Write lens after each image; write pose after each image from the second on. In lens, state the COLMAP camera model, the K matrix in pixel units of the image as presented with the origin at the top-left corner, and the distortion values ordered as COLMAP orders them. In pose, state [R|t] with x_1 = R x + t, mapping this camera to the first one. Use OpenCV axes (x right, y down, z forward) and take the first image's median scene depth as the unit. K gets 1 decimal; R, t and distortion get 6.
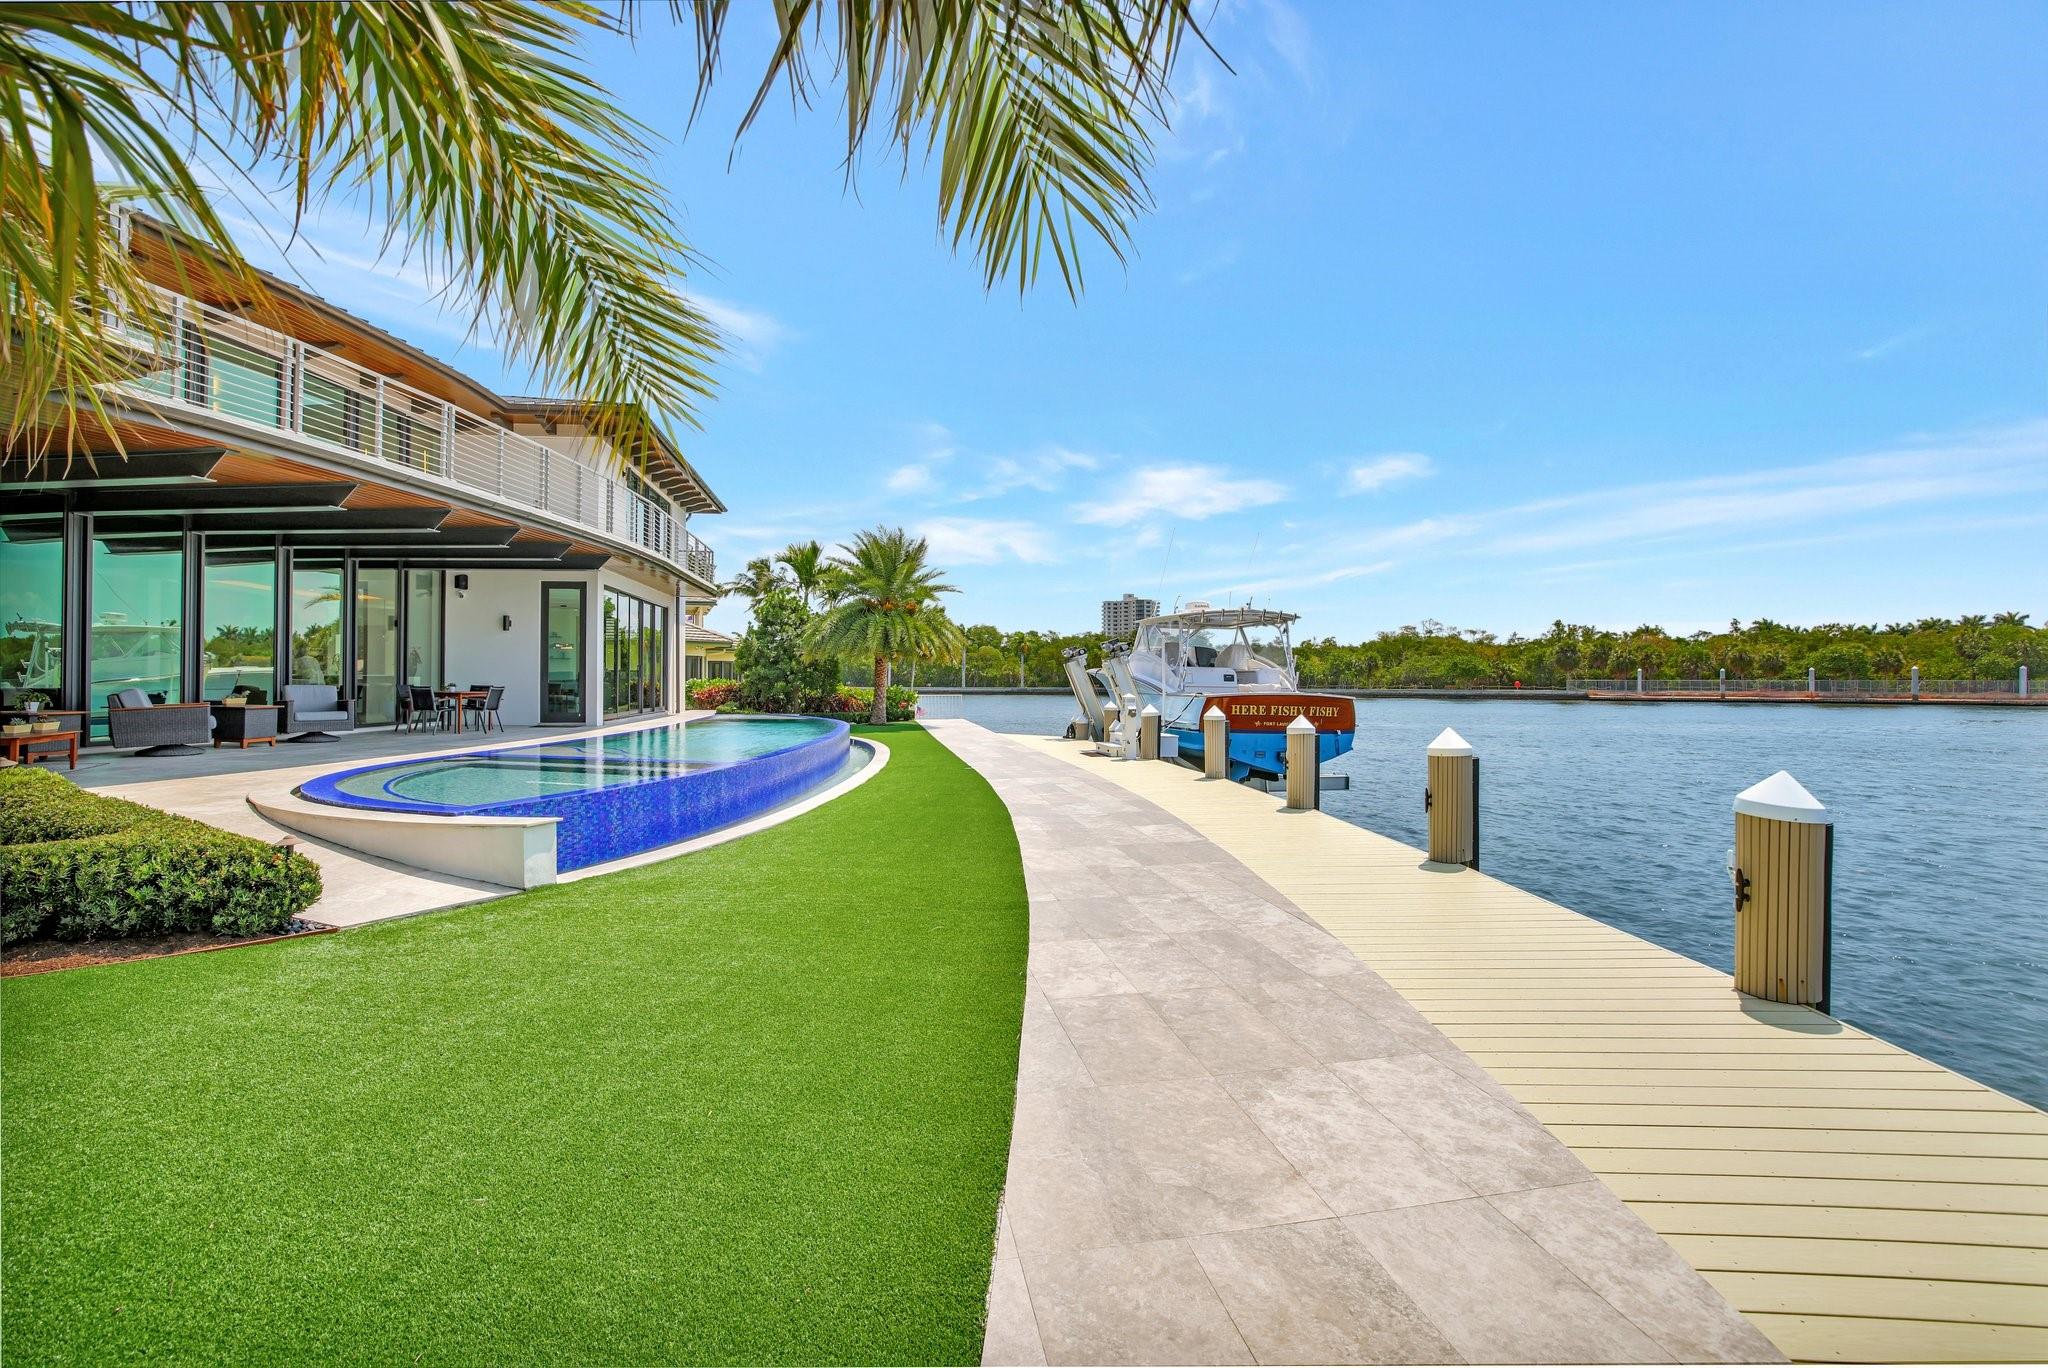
lens RADIAL K [[884.9, 0, 1018.3], [0, 884.9, 670.9], [0, 0, 1]] dist [-0.042173, 0.015340]
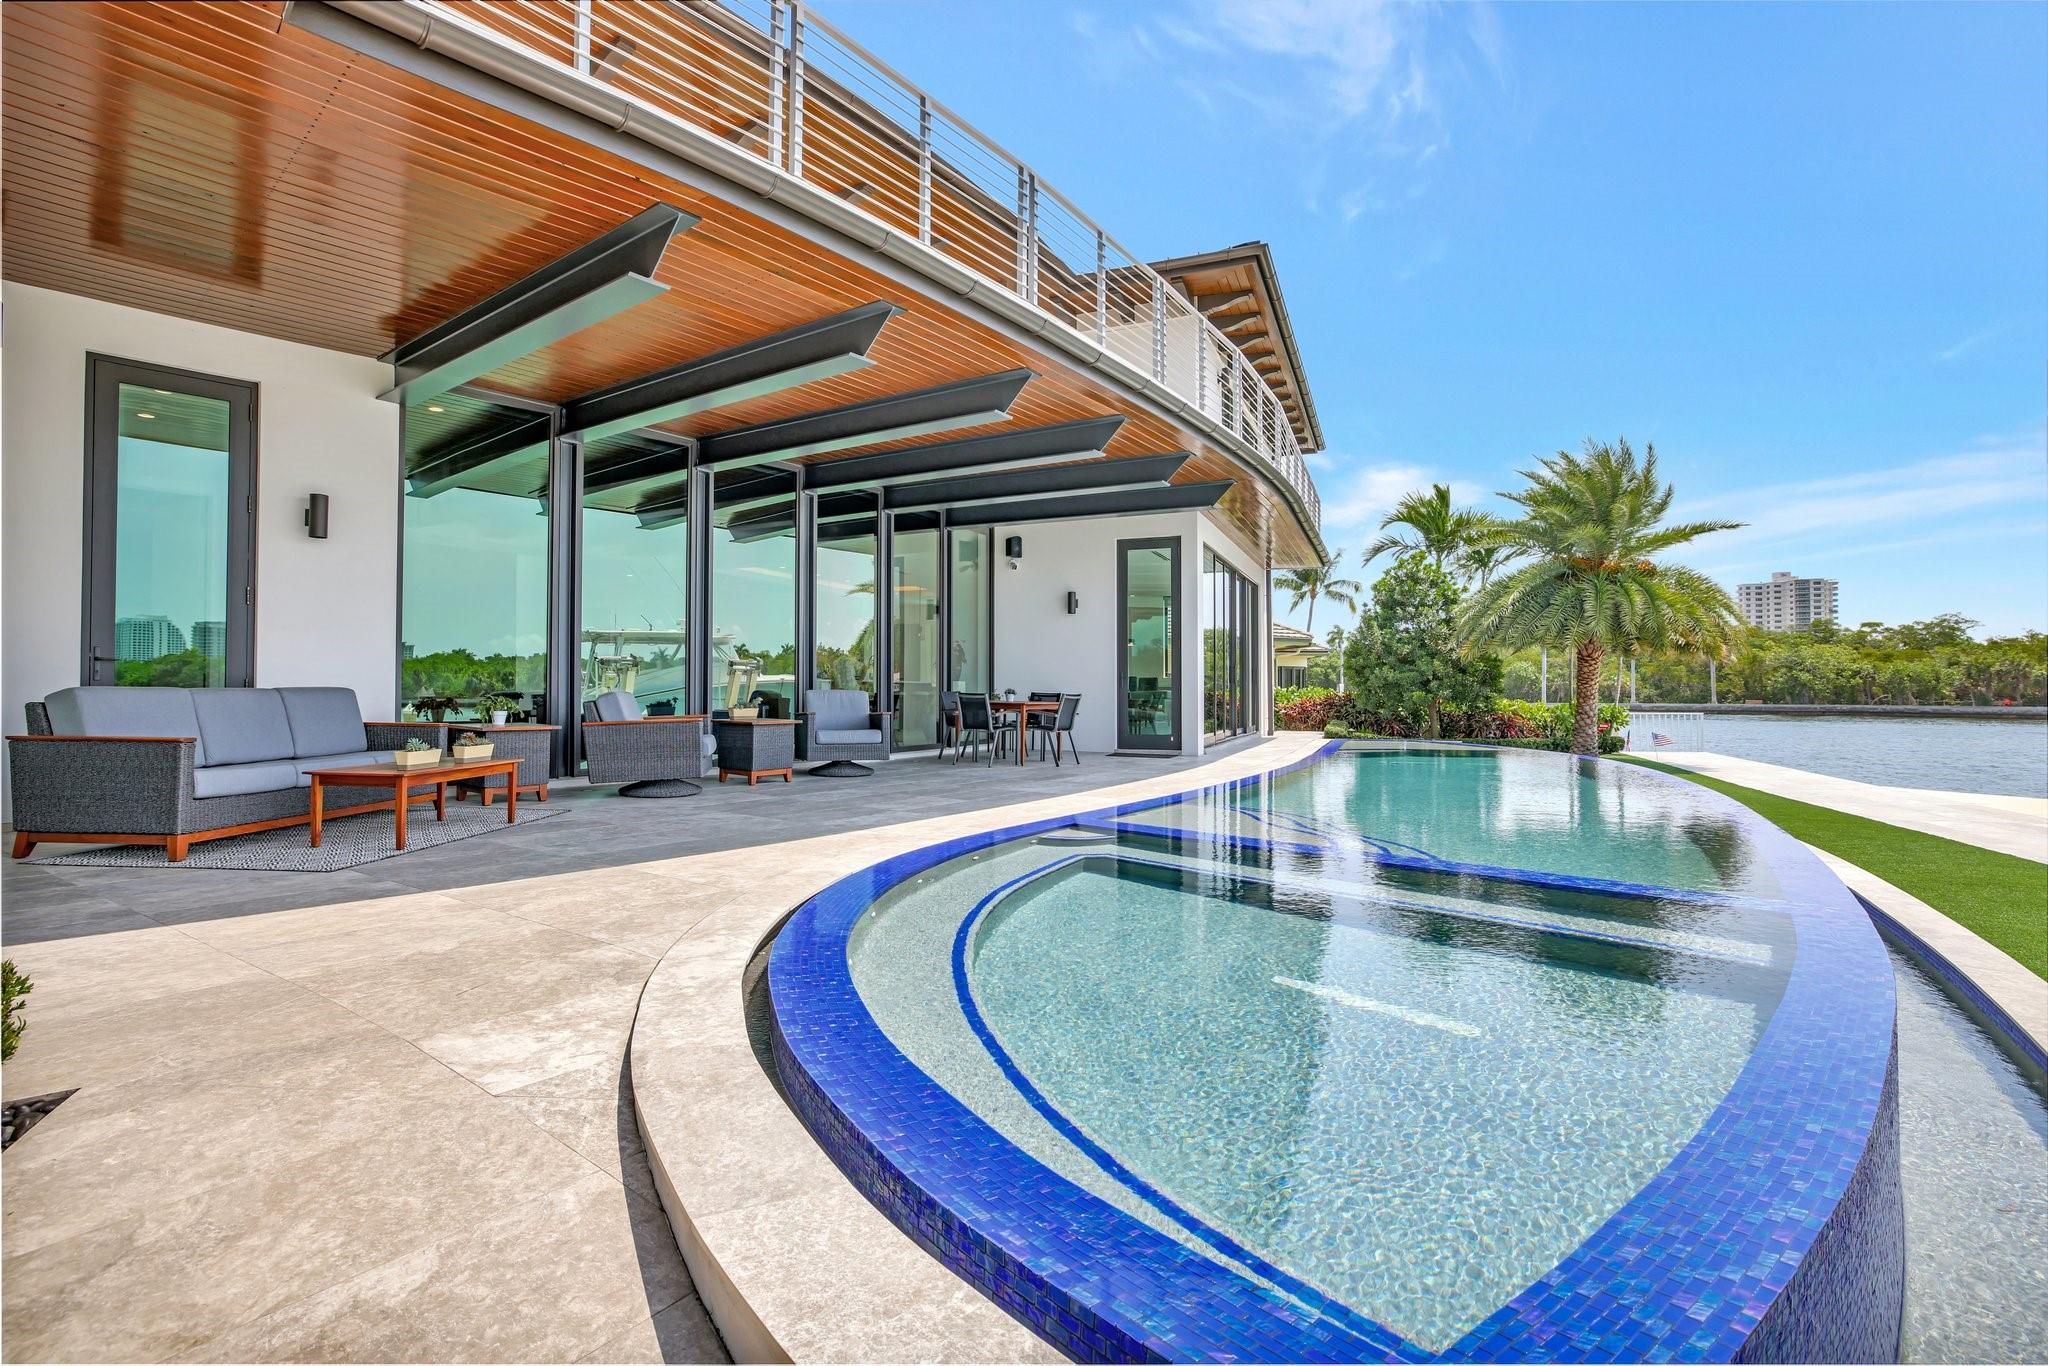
lens RADIAL K [[983.6, 0, 1011.7], [0, 983.6, 679.4], [0, 0, 1]] dist [-0.043712, 0.024737]
pose [[0.862161, -0.006833, -0.506588, -0.215773], [0.004322, 0.999972, -0.006131, 0.009274], [0.506616, 0.003097, 0.862166, 0.282963]]
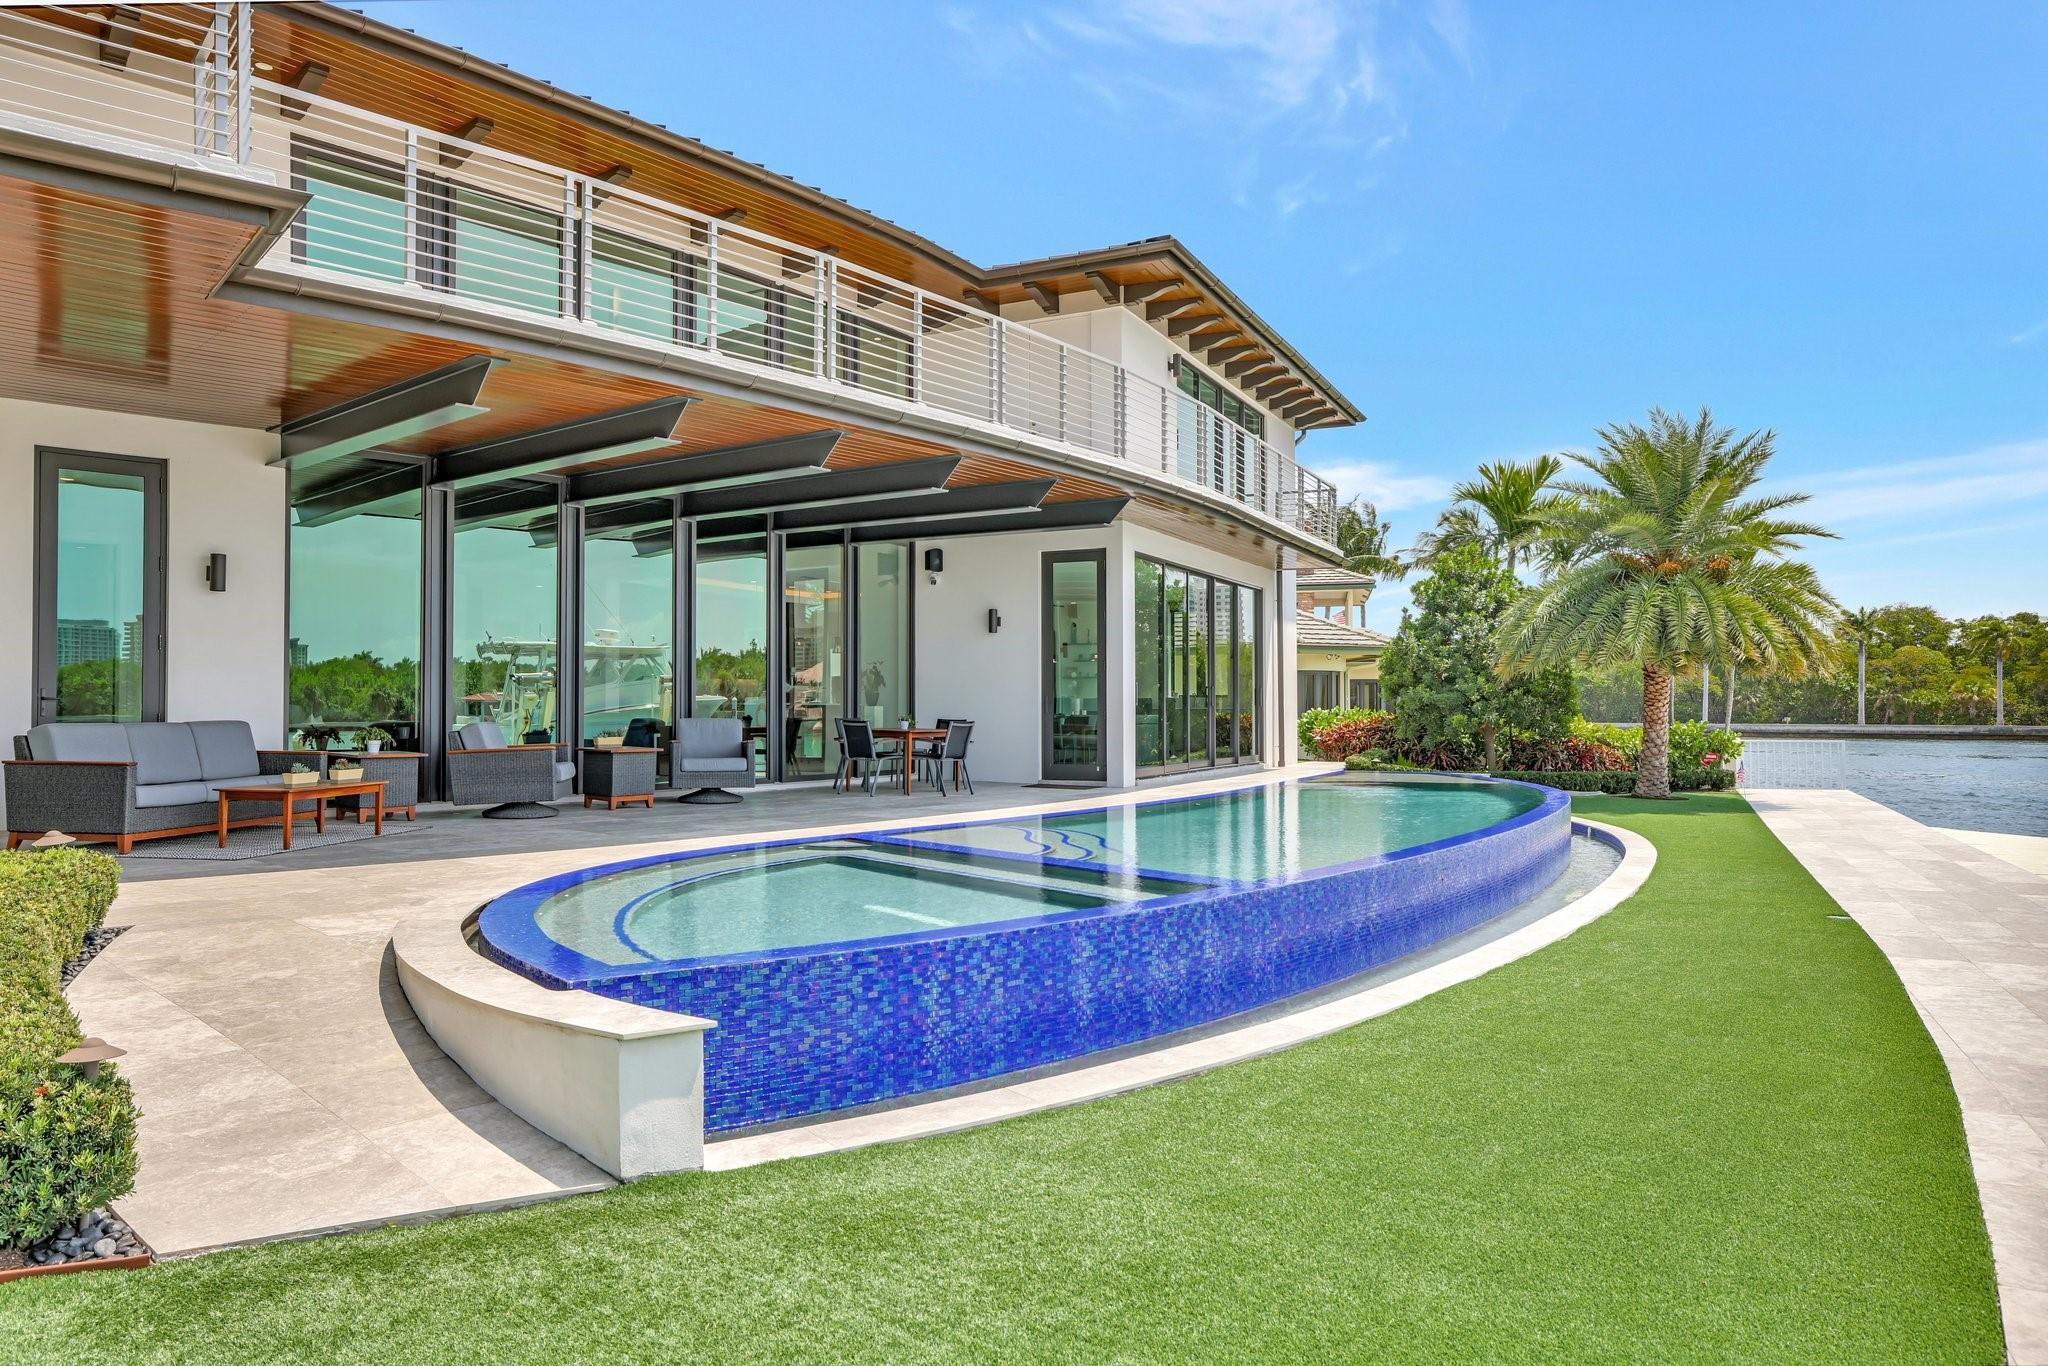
lens RADIAL K [[1384.2, 0, 1011.8], [0, 1384.2, 684.3], [0, 0, 1]] dist [-0.007770, 0.034713]
pose [[0.817730, -0.011256, -0.575492, 0.001937], [0.006082, 0.999922, -0.010917, 0.001992], [0.575570, 0.005427, 0.817734, 0.171626]]
